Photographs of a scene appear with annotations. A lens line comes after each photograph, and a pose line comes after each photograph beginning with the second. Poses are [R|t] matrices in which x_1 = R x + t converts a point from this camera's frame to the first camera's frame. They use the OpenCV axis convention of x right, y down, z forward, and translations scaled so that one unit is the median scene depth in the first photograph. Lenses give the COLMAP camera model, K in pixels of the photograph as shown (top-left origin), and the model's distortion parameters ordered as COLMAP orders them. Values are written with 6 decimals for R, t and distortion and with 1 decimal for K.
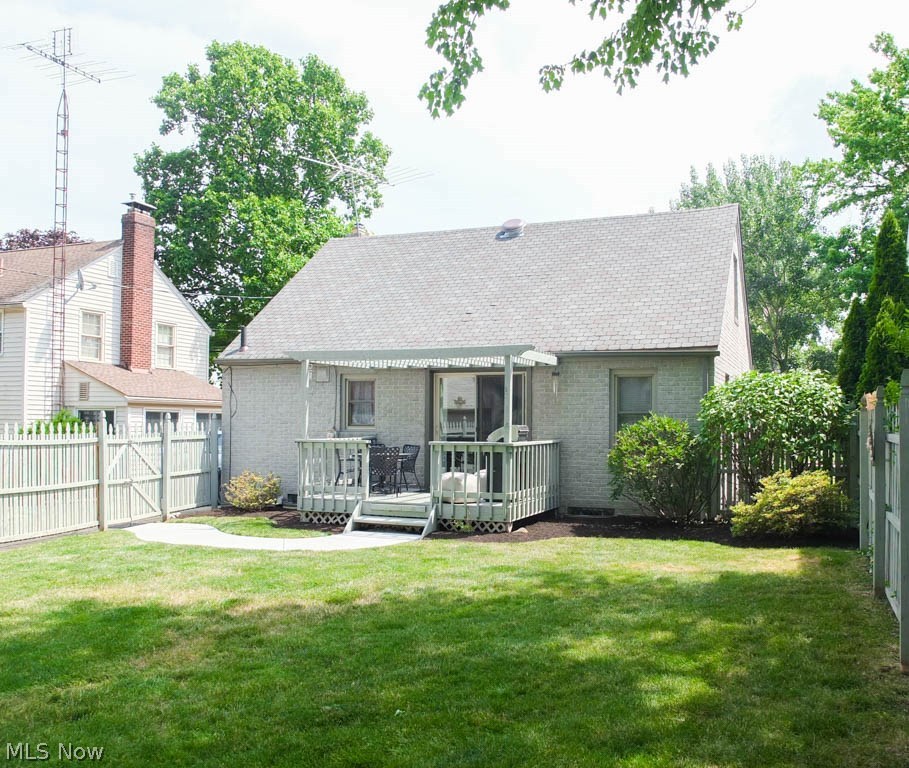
lens RADIAL K [[835.0, 0, 455.0], [0, 835.0, 420.2], [0, 0, 1]] dist [-0.051054, 0.000724]
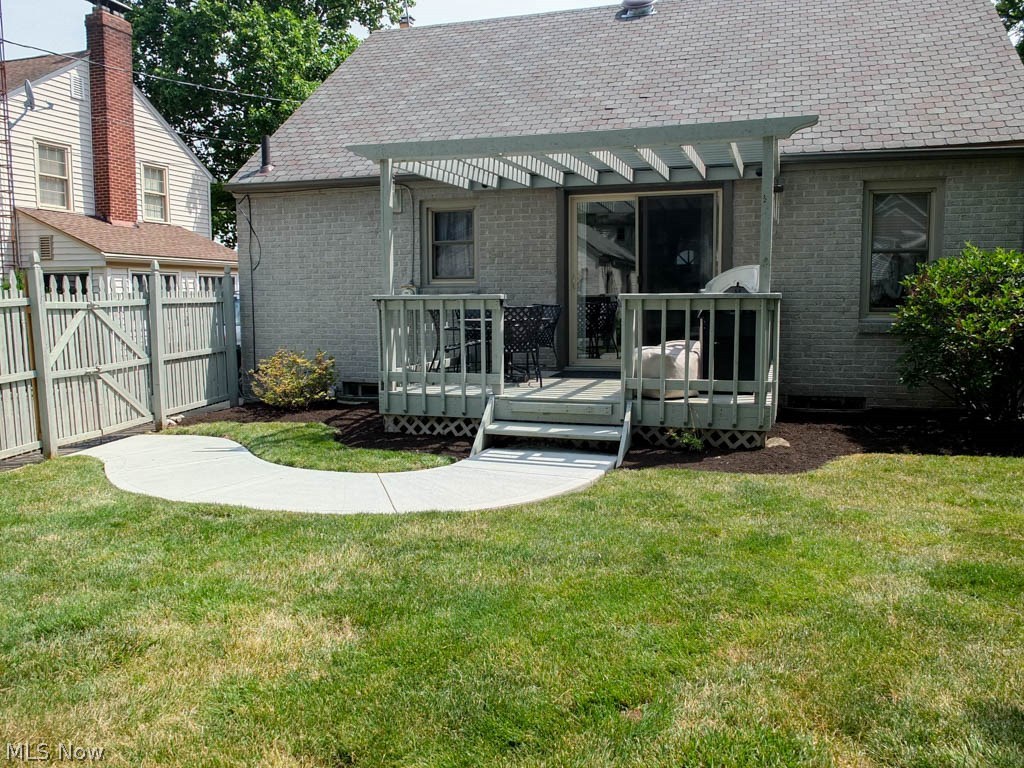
lens RADIAL K [[794.6, 0, 512.0], [0, 794.6, 384.0], [0, 0, 1]] dist [-0.066379, 0.041413]
pose [[0.997032, -0.021228, 0.074001, -0.114269], [0.012717, 0.993440, 0.113647, 0.019008], [-0.075928, -0.112368, 0.990762, 0.357445]]
